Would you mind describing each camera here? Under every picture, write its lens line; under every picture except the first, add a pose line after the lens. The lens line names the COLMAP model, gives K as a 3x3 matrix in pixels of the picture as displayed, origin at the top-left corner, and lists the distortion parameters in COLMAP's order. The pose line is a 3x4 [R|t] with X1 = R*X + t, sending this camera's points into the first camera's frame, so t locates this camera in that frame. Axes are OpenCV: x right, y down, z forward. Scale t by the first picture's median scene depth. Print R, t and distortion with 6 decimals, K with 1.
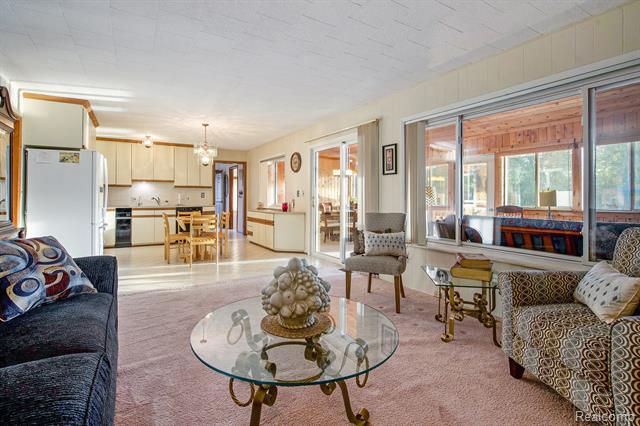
lens RADIAL K [[303.3, 0, 320.3], [0, 303.3, 200.3], [0, 0, 1]] dist [0.027660, 0.000096]
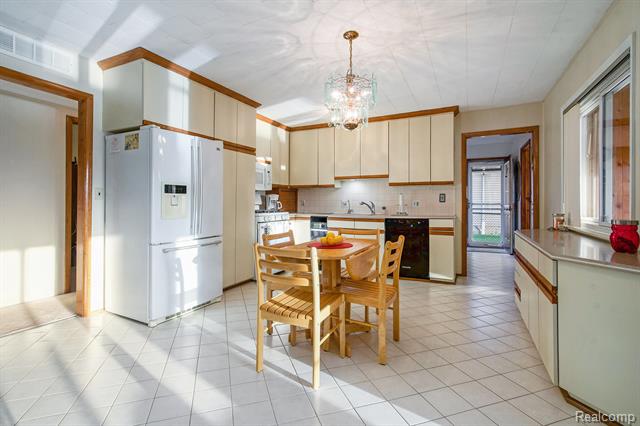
lens RADIAL K [[303.3, 0, 320.3], [0, 303.3, 200.3], [0, 0, 1]] dist [0.027660, 0.000096]
pose [[0.521099, -0.006317, -0.853473, -0.020048], [-0.008153, 0.999890, -0.012378, -0.003833], [0.853457, 0.013409, 0.520991, 0.576289]]
